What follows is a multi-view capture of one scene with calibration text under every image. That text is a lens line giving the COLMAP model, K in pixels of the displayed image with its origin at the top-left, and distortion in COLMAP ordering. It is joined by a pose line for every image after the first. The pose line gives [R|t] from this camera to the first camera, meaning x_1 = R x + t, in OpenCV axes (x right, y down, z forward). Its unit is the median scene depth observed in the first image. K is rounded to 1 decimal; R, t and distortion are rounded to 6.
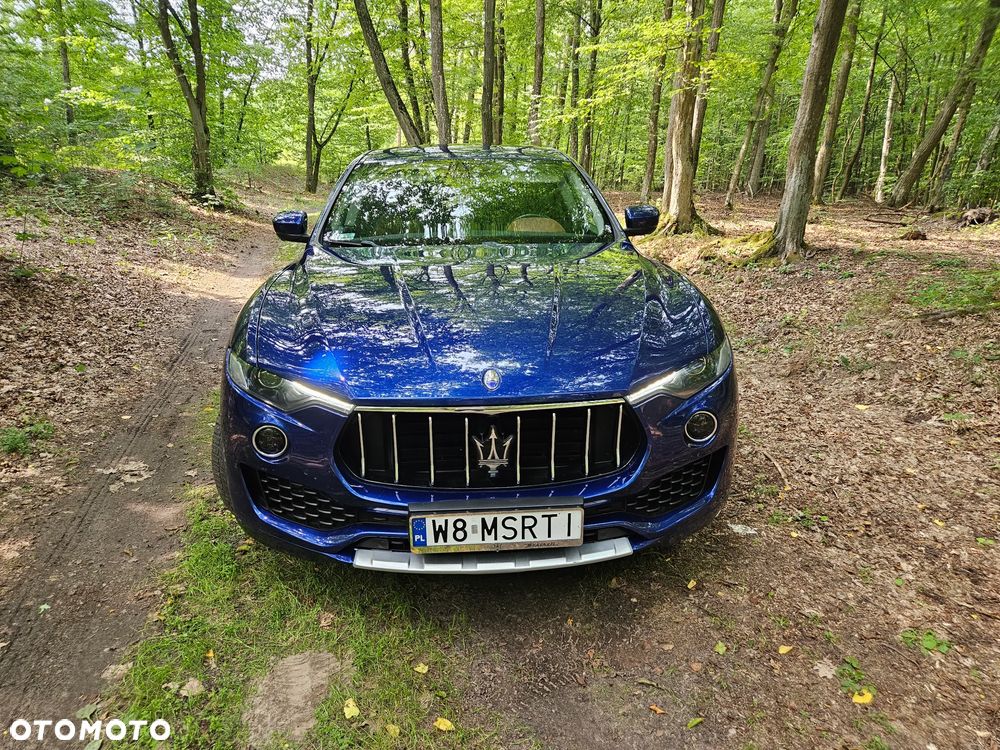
lens RADIAL K [[677.4, 0, 473.2], [0, 677.4, 397.7], [0, 0, 1]] dist [0.069678, -0.052470]
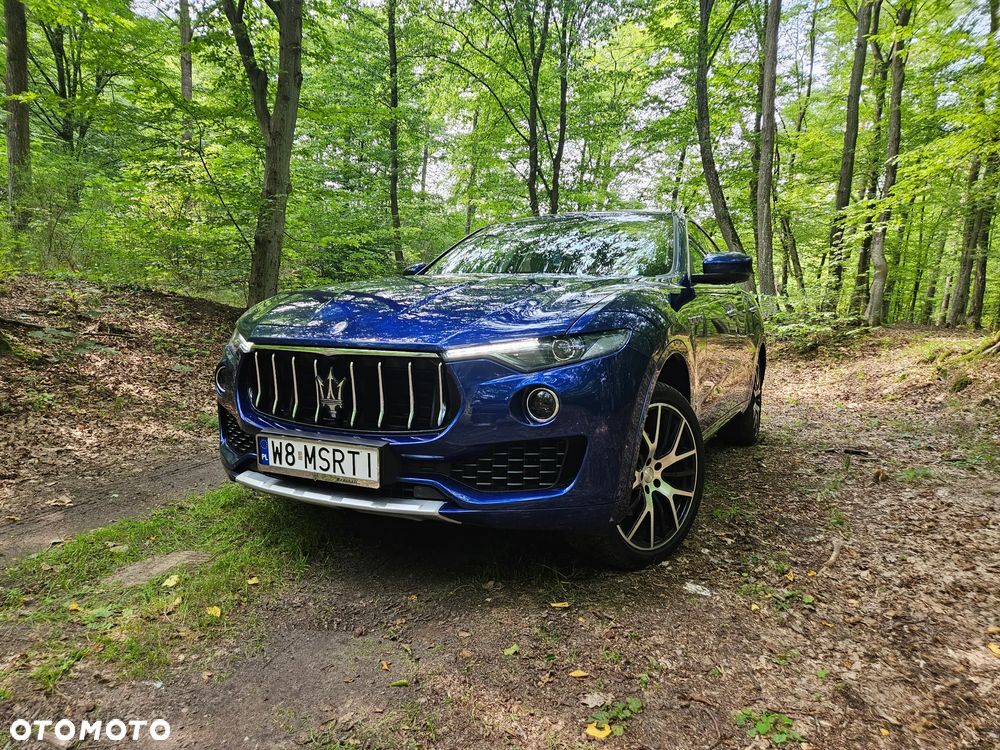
lens RADIAL K [[677.4, 0, 470.7], [0, 677.4, 362.2], [0, 0, 1]] dist [0.069678, -0.052470]
pose [[0.843160, 0.059601, -0.534350, 0.831669], [-0.193910, 0.960661, -0.198823, 0.212955], [0.501478, 0.271255, 0.821547, 0.169158]]
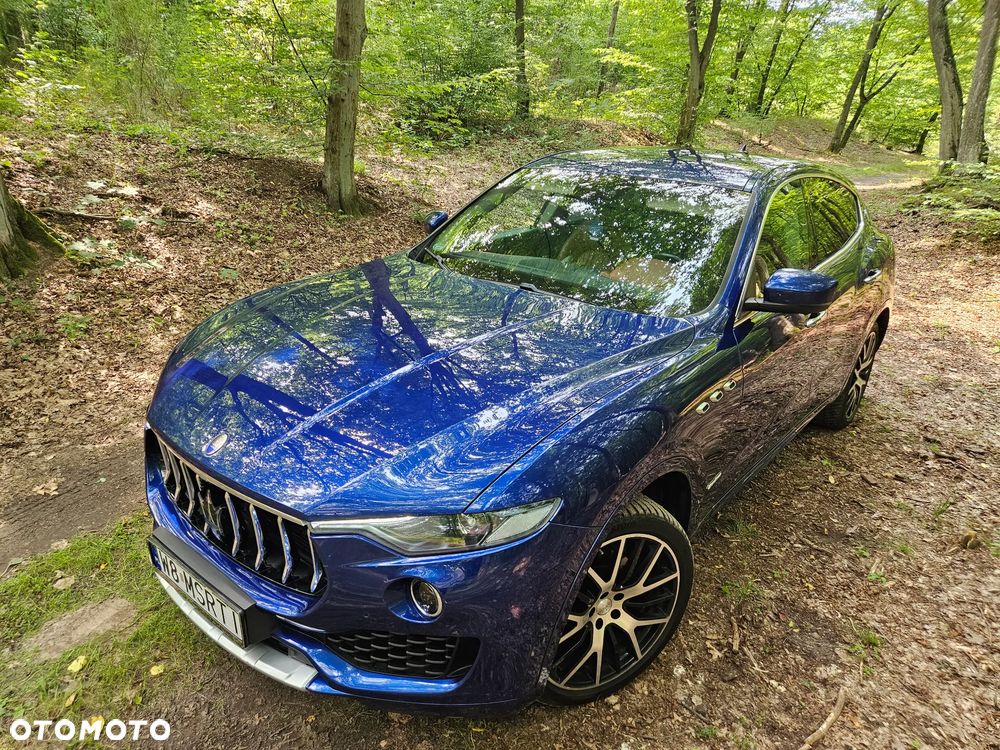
lens RADIAL K [[677.4, 0, 474.4], [0, 677.4, 370.7], [0, 0, 1]] dist [0.069678, -0.052470]
pose [[0.712546, 0.294783, -0.636696, 0.868498], [-0.269053, 0.952886, 0.140069, -0.358725], [0.647988, 0.071500, 0.758287, 0.482085]]
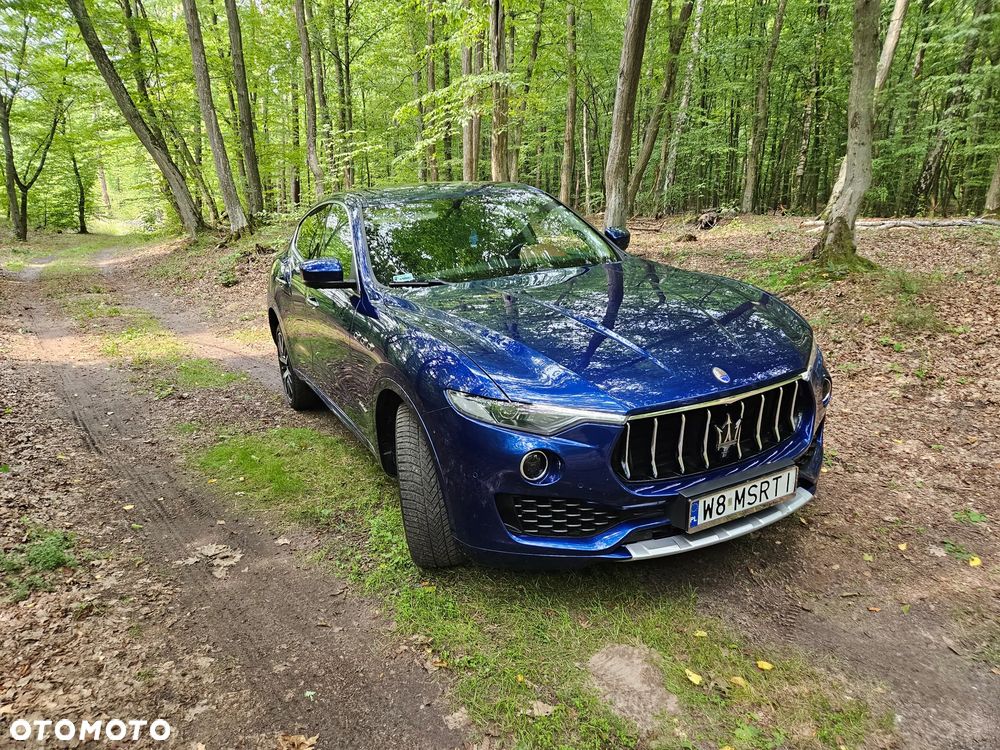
lens RADIAL K [[677.4, 0, 491.9], [0, 677.4, 392.6], [0, 0, 1]] dist [0.069678, -0.052470]
pose [[0.920918, -0.158577, 0.356039, -0.771382], [0.173719, 0.984737, -0.010743, -0.053203], [-0.348901, 0.071744, 0.934409, 0.016641]]
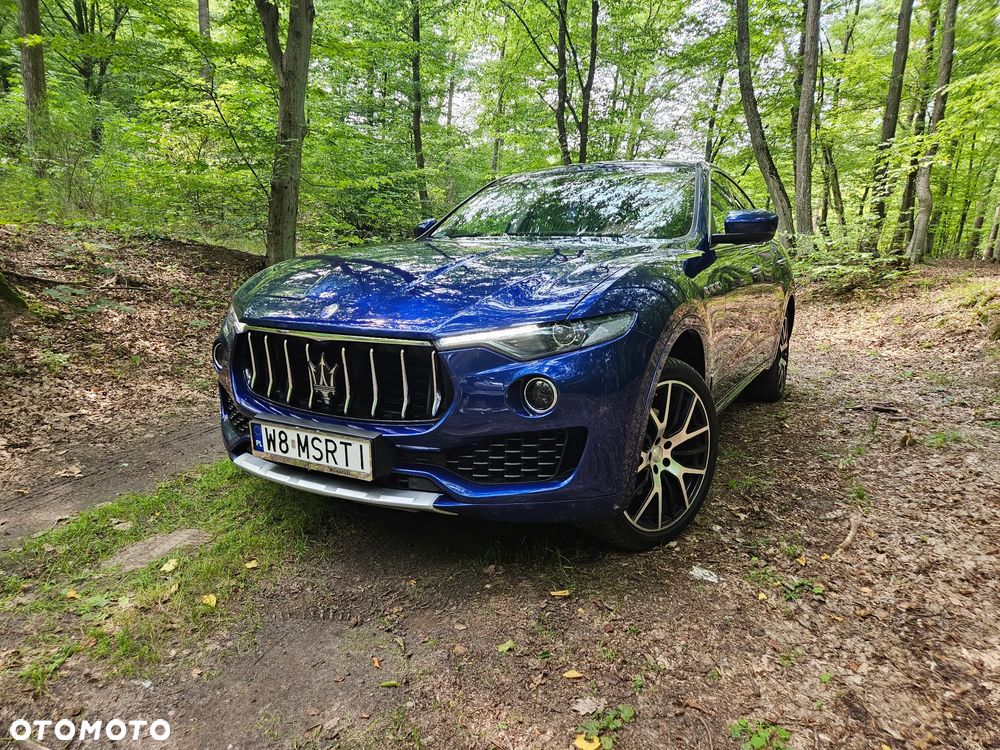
lens RADIAL K [[677.4, 0, 479.3], [0, 677.4, 353.3], [0, 0, 1]] dist [0.069678, -0.052470]
pose [[0.825098, 0.100363, -0.556005, 0.843972], [-0.193141, 0.974913, -0.110639, 0.114380], [0.530952, 0.198675, 0.823783, 0.221558]]
